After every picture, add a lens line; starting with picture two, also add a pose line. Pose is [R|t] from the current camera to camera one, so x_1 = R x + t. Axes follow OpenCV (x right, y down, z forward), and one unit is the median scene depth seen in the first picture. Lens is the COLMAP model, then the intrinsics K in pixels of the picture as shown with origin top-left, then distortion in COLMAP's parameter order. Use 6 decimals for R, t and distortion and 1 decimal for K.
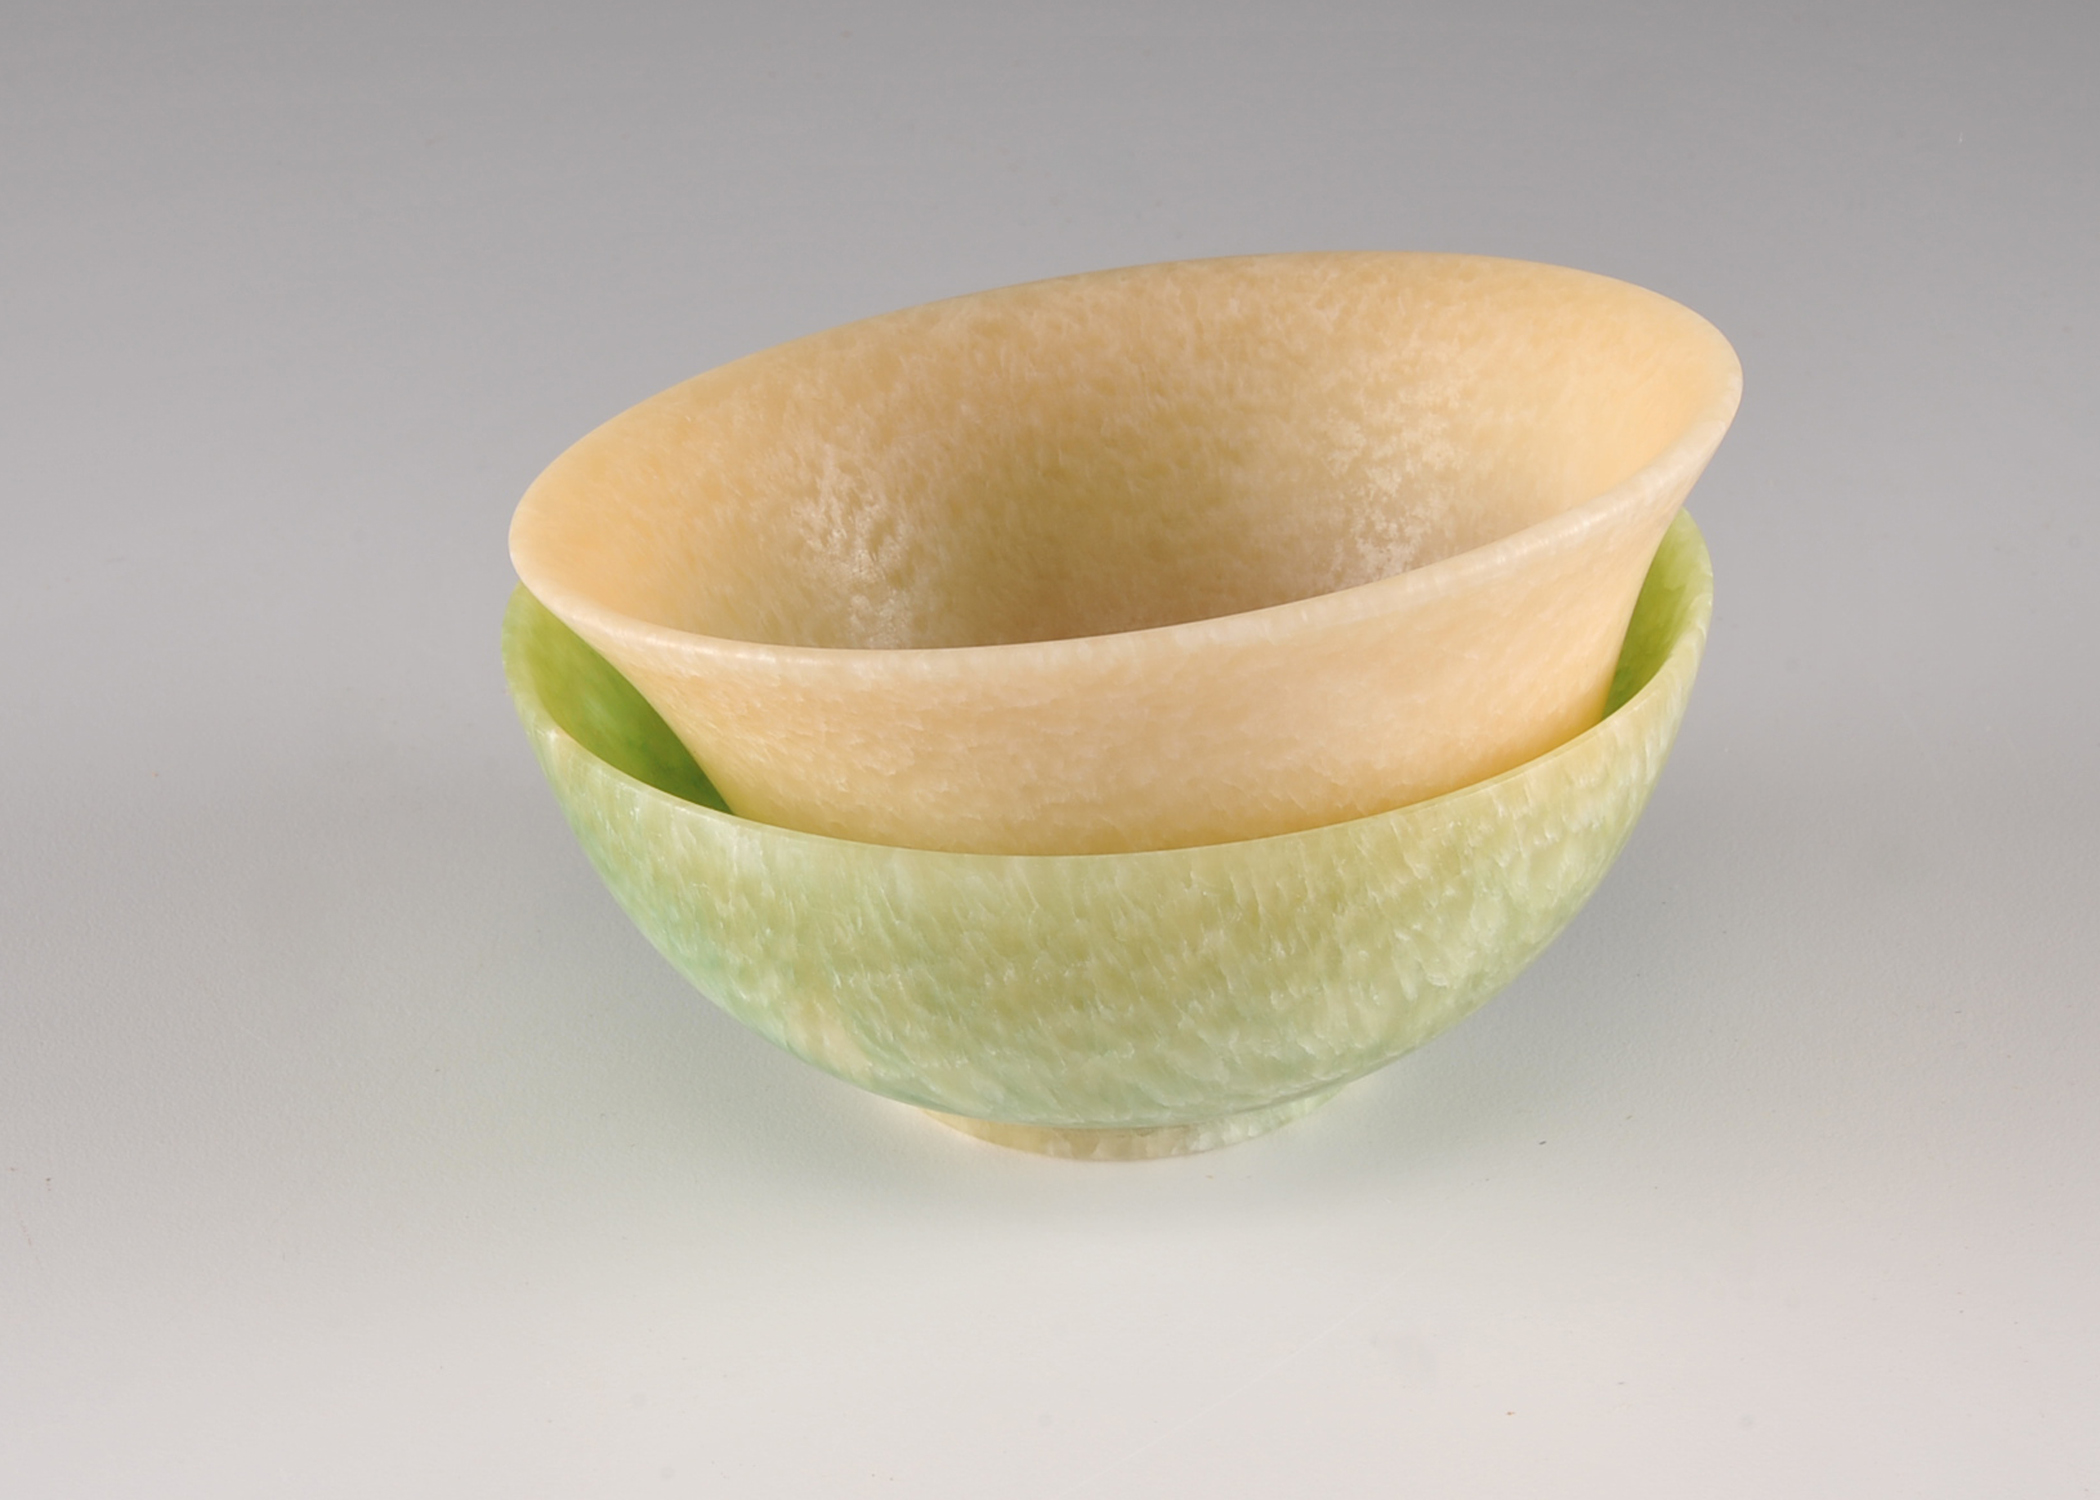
lens RADIAL K [[4257.6, 0, 1040.9], [0, 4257.6, 732.1], [0, 0, 1]] dist [-0.025607, 0.000000]
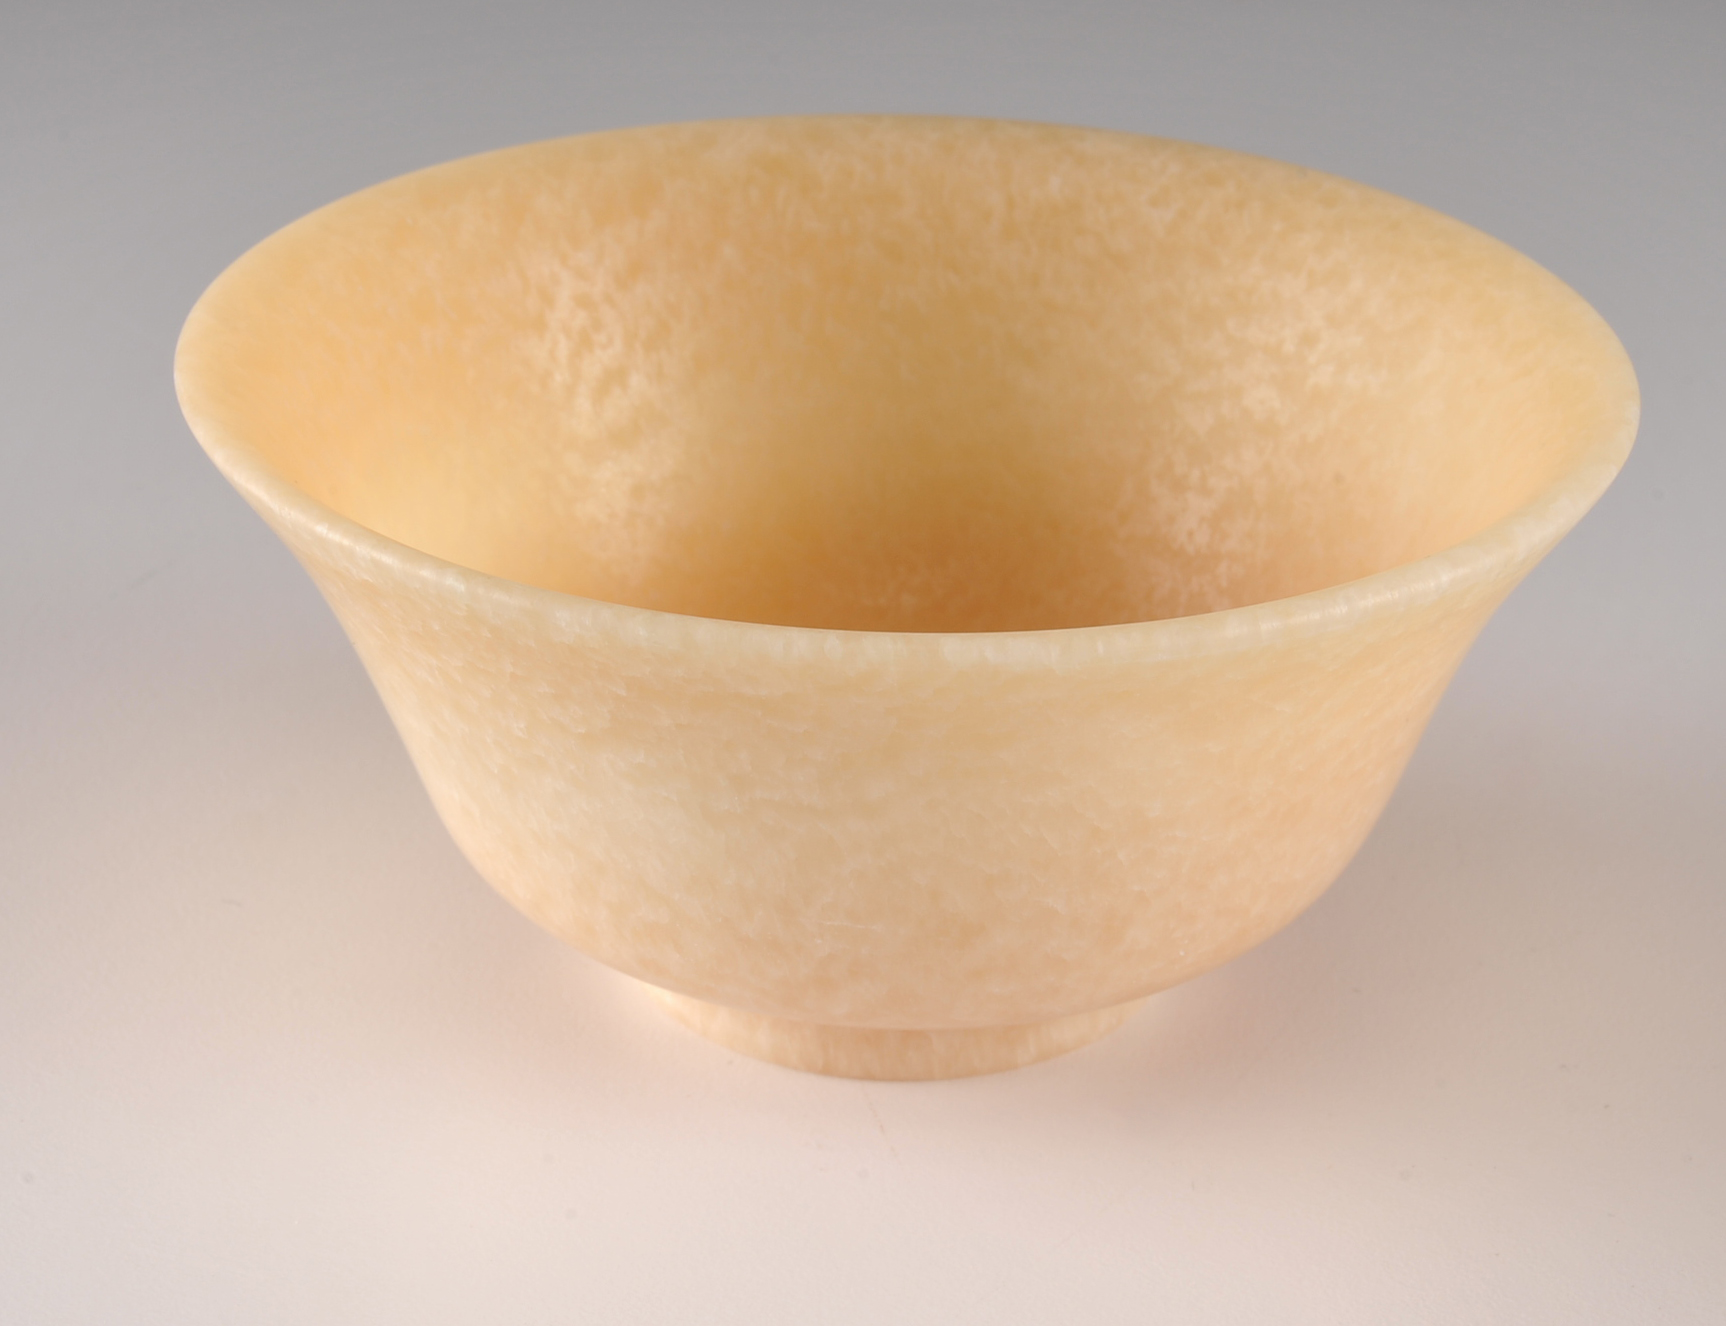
lens RADIAL K [[4319.1, 0, 861.4], [0, 4319.1, 668.0], [0, 0, 1]] dist [-0.042502, 0.000000]
pose [[0.986332, 0.159215, 0.042414, -0.015329], [-0.161739, 0.984702, 0.064828, -0.055323], [-0.031443, -0.070802, 0.996995, 0.123048]]
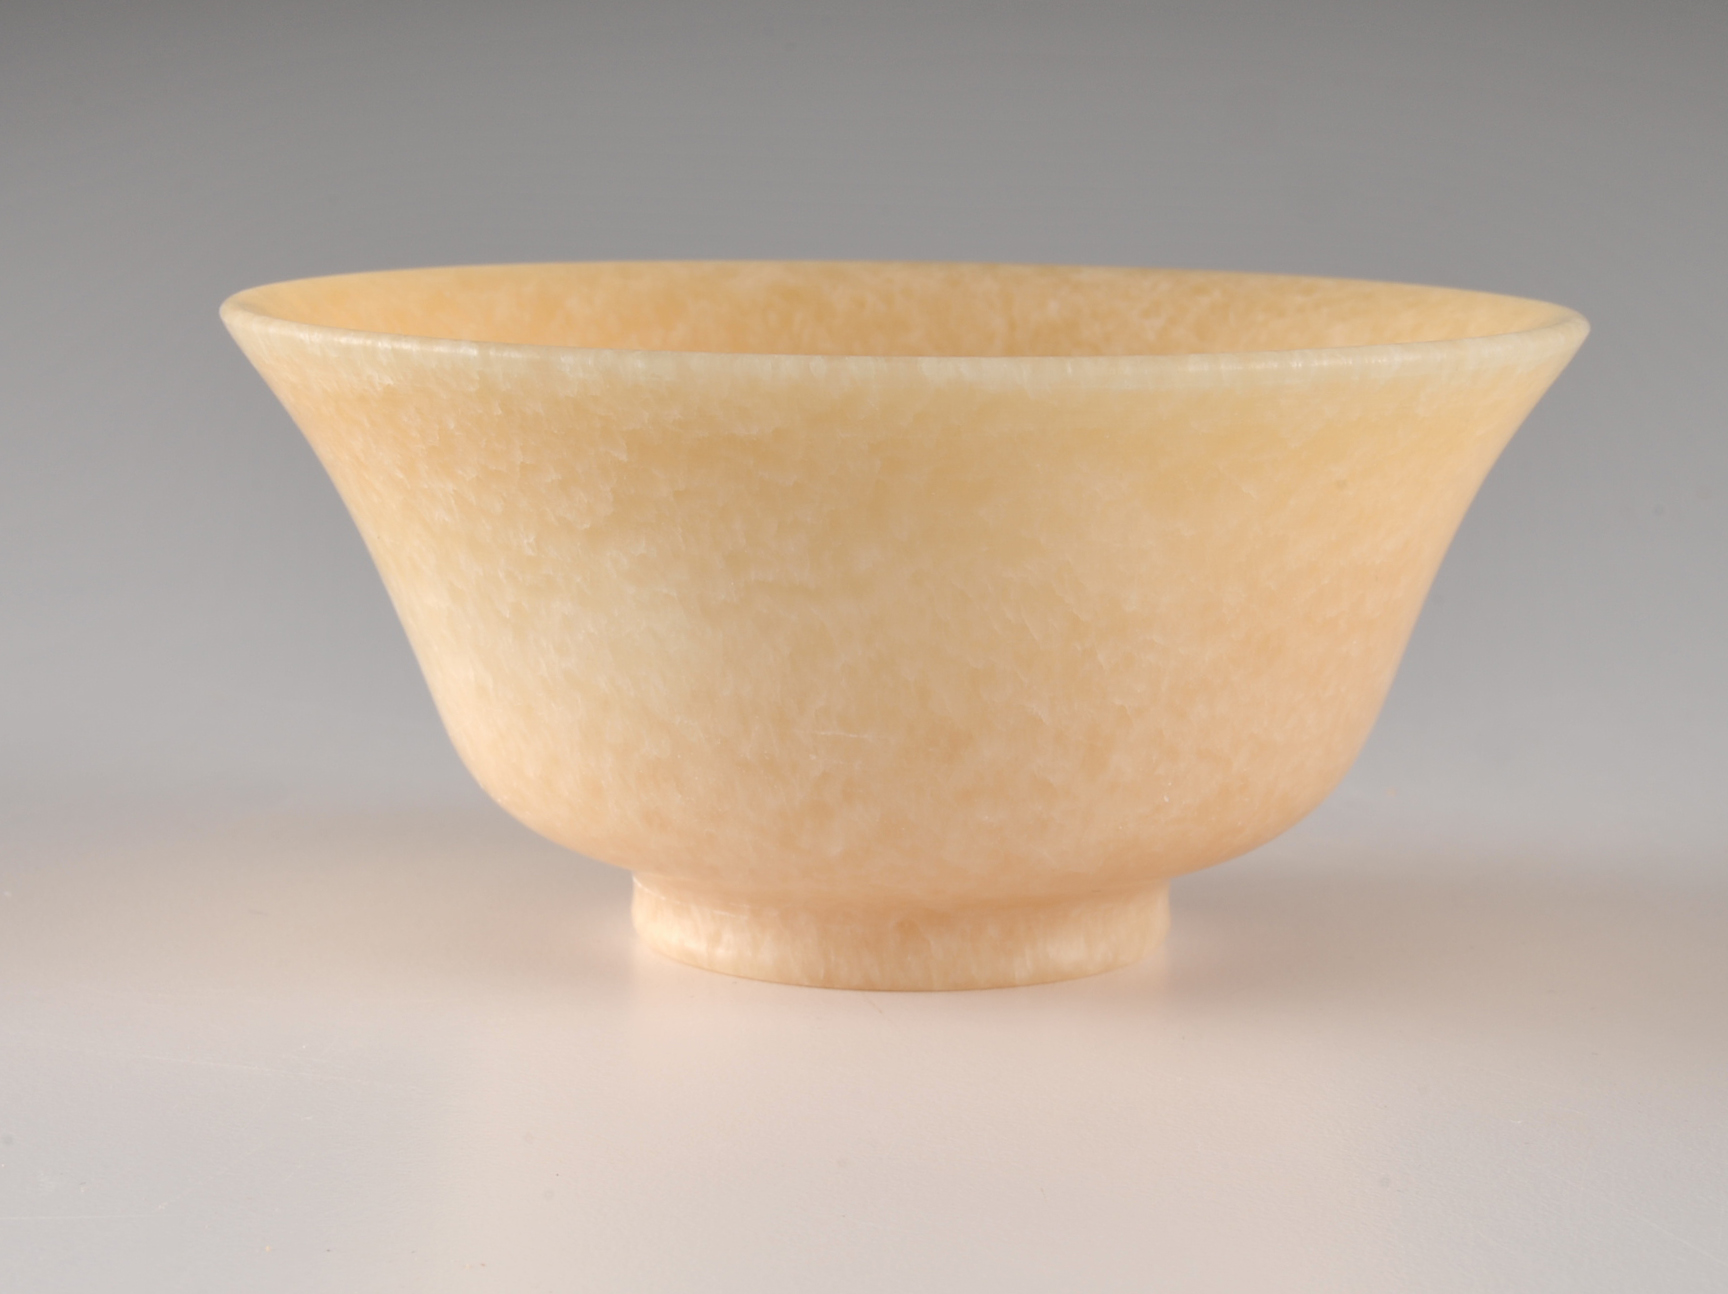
lens RADIAL K [[4298.3, 0, 861.5], [0, 4298.3, 646.3], [0, 0, 1]] dist [0.012645, 0.000000]
pose [[0.987102, 0.158508, -0.022452, 0.037911], [-0.159789, 0.966905, -0.198902, 0.167926], [-0.009818, 0.199924, 0.979762, 0.102908]]
